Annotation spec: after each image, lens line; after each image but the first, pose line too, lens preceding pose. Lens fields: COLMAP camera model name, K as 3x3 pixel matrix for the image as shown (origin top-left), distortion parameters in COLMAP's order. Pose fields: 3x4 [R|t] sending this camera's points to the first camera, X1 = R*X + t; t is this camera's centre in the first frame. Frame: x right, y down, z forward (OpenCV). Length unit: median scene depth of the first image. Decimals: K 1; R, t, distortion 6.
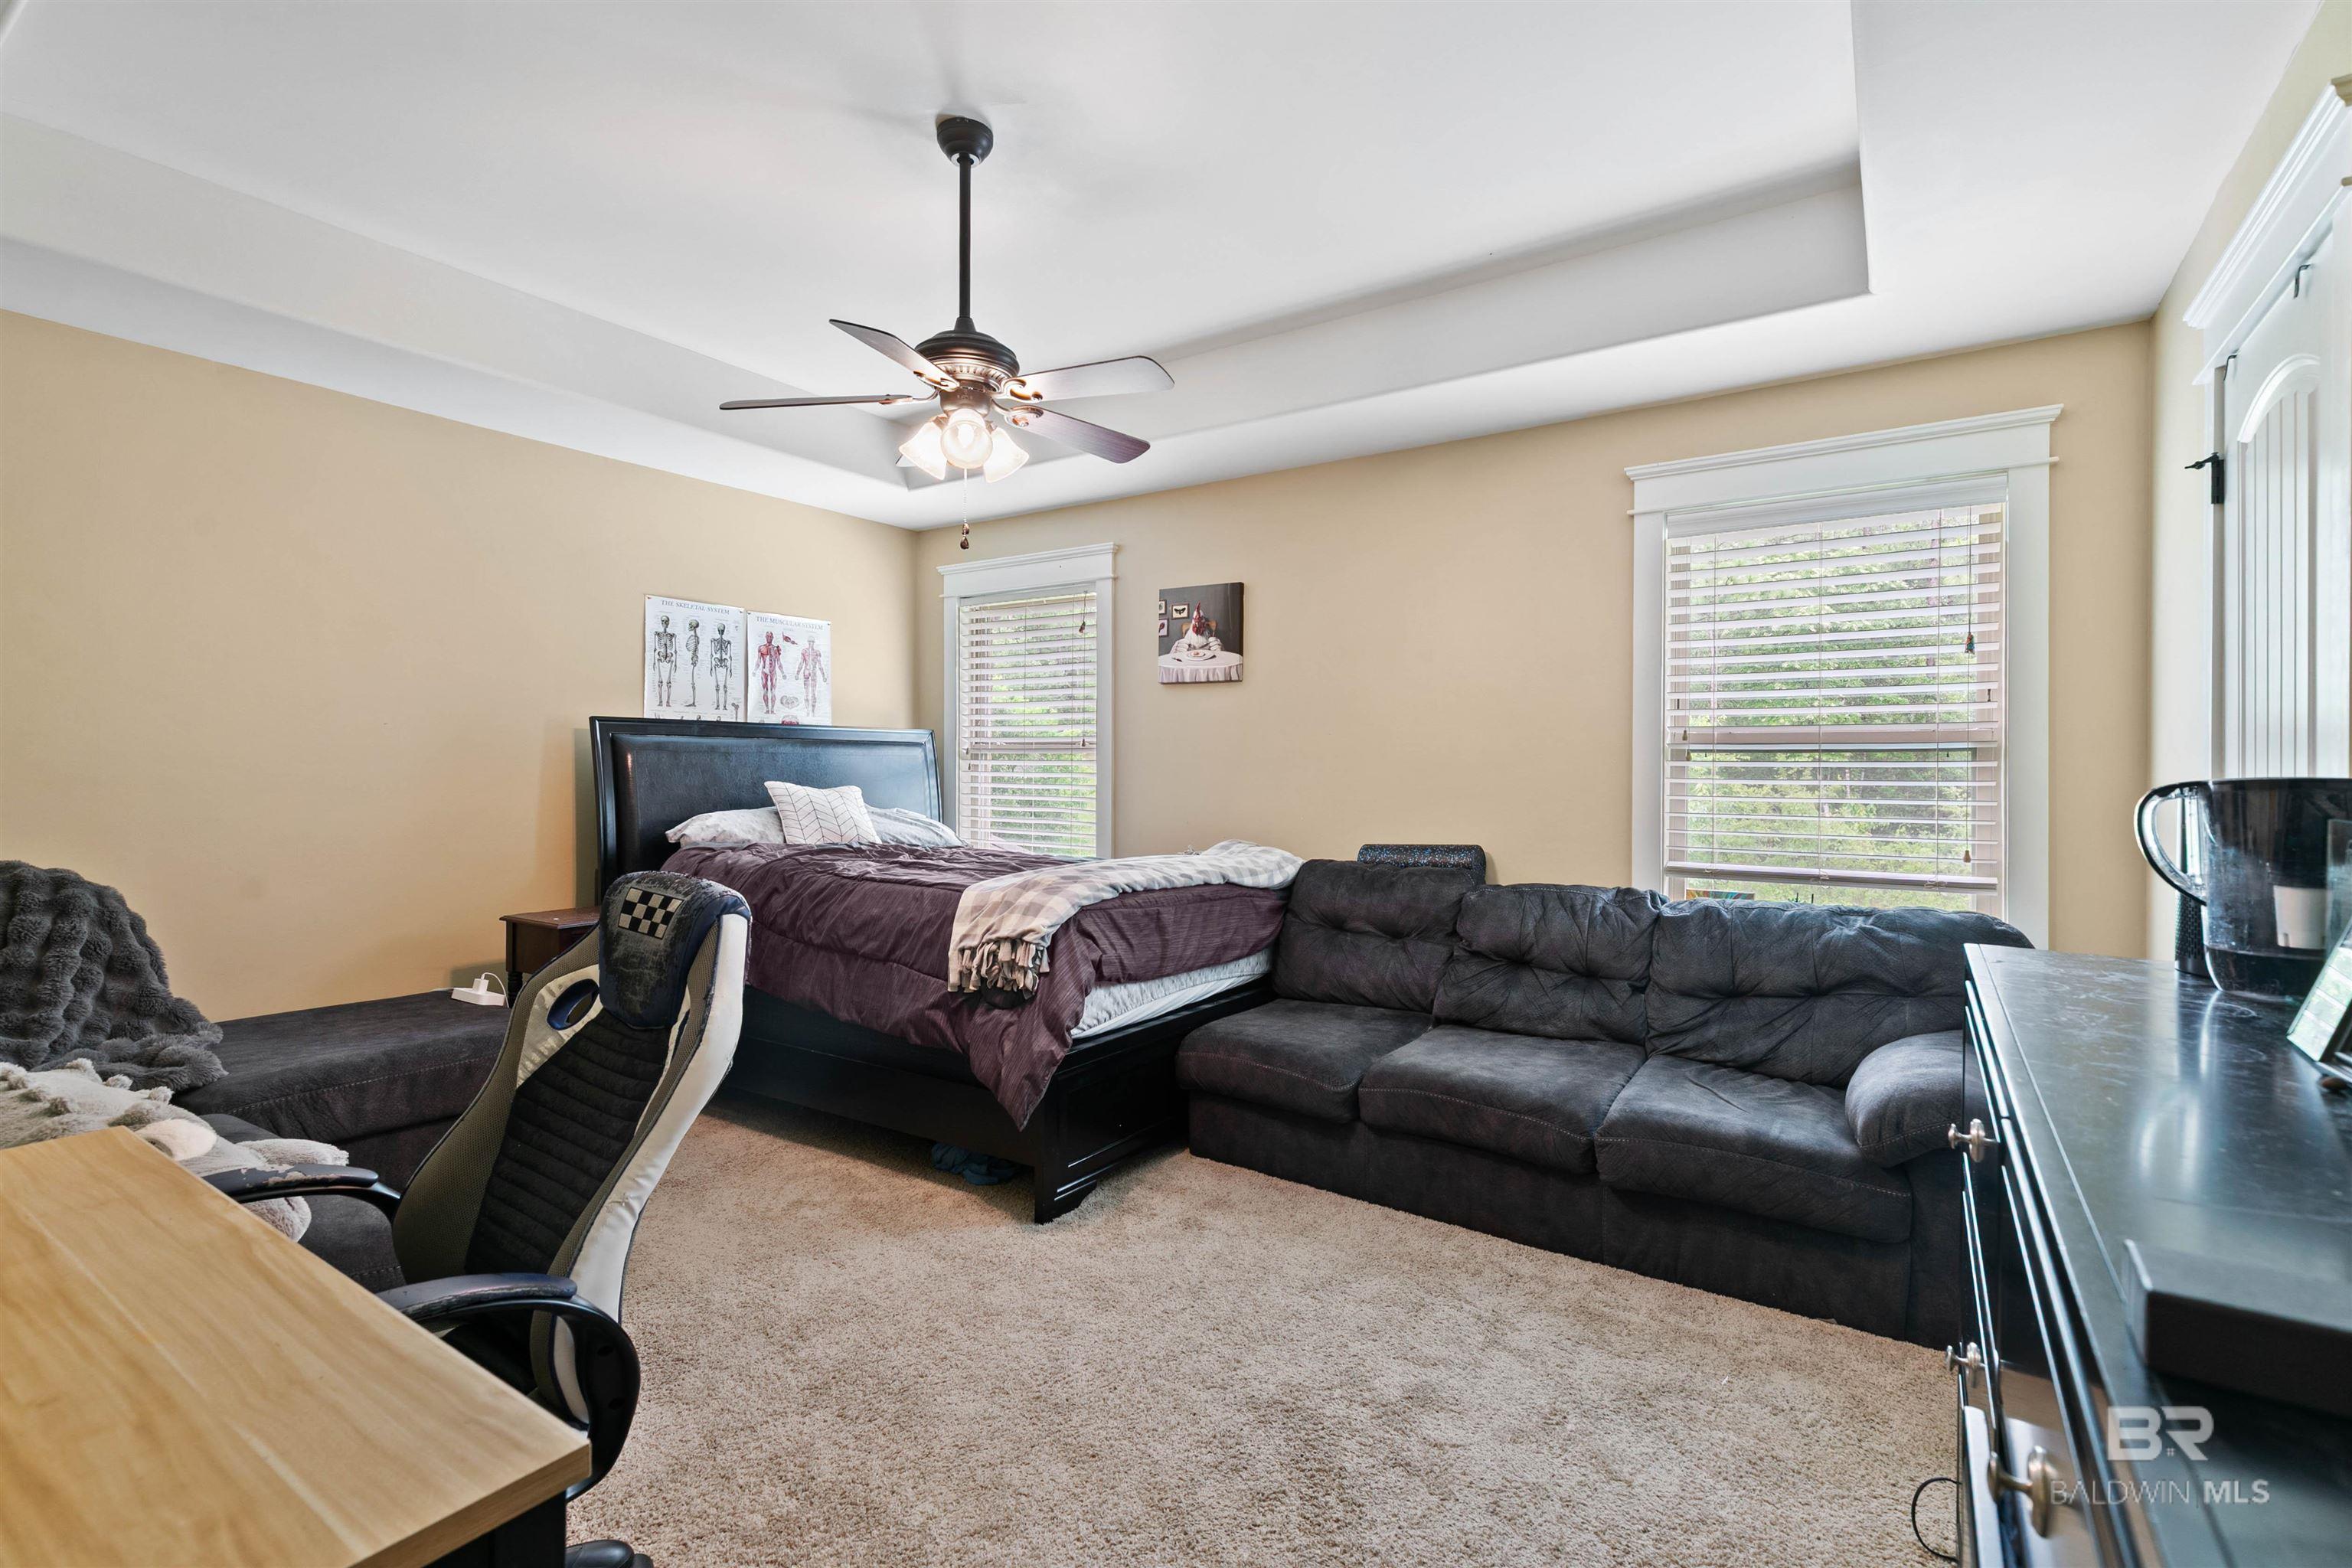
lens RADIAL K [[1072.0, 0, 1176.0], [0, 1072.0, 784.0], [0, 0, 1]] dist [0.011767, -0.000521]
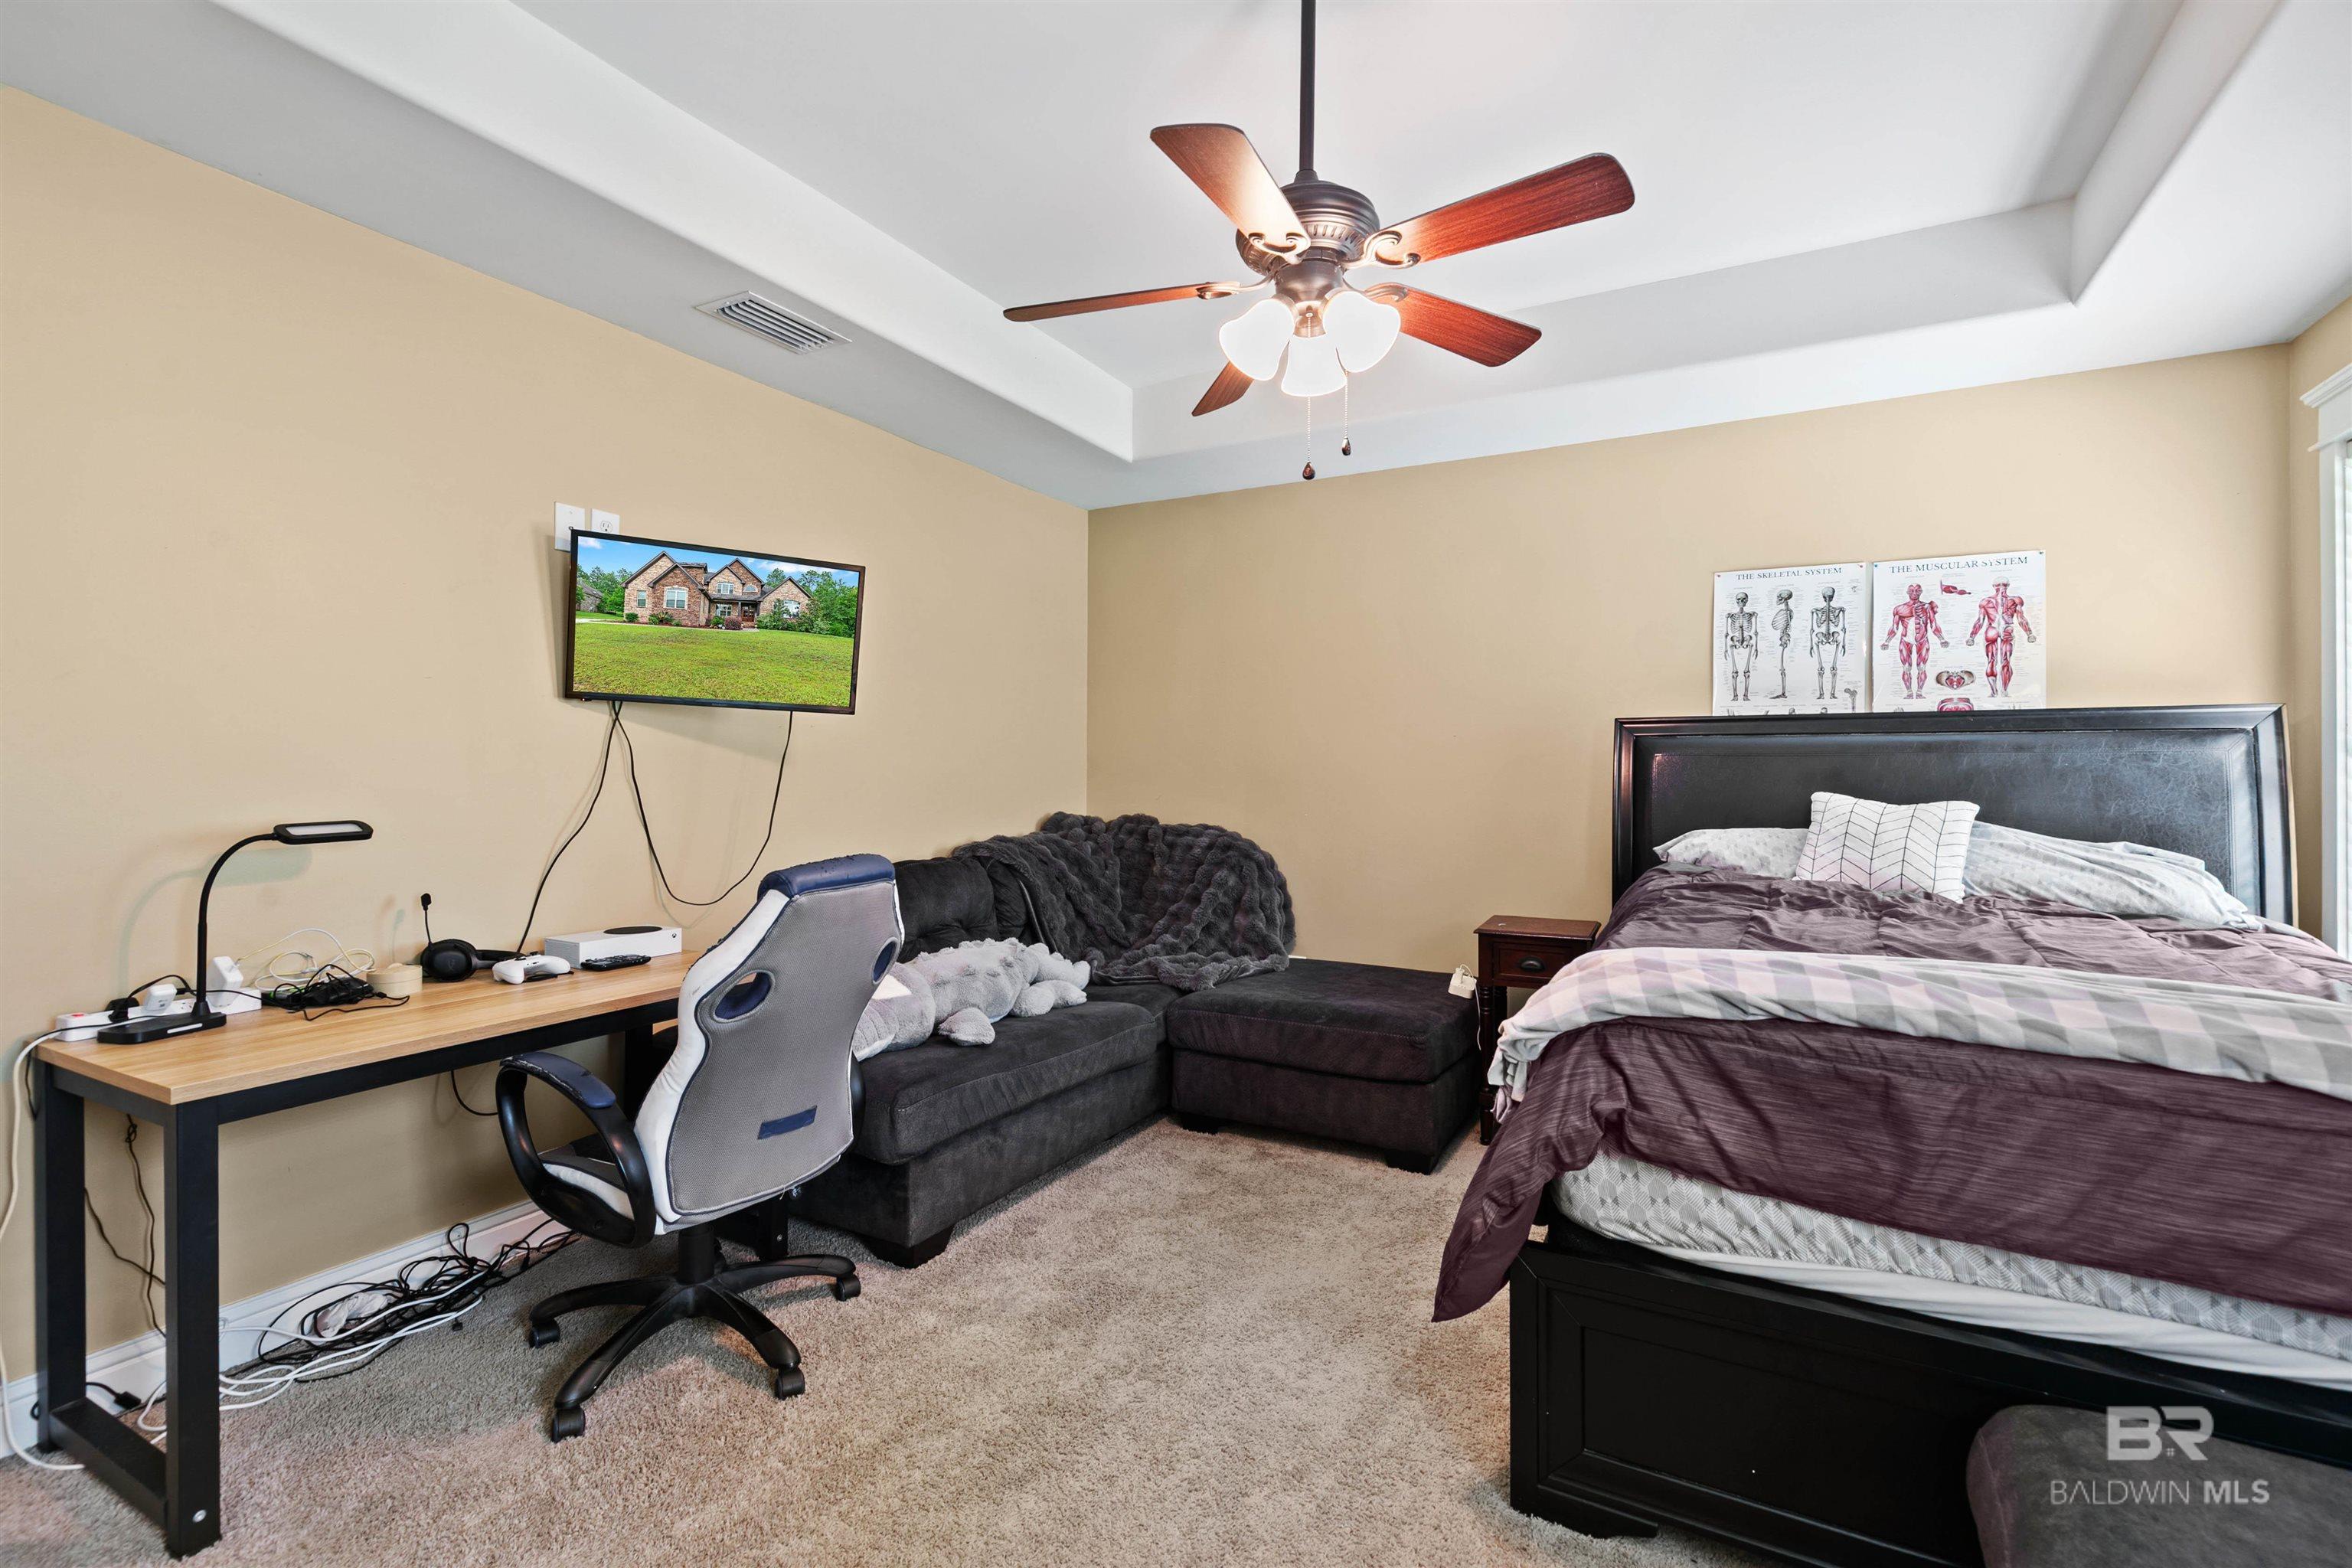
lens RADIAL K [[1049.3, 0, 1176.0], [0, 1049.3, 784.0], [0, 0, 1]] dist [0.002140, -0.000528]
pose [[0.101233, 0.008298, -0.994828, 0.296024], [-0.017014, 0.999833, 0.006608, -0.004945], [0.994717, 0.016257, 0.101357, 0.478850]]
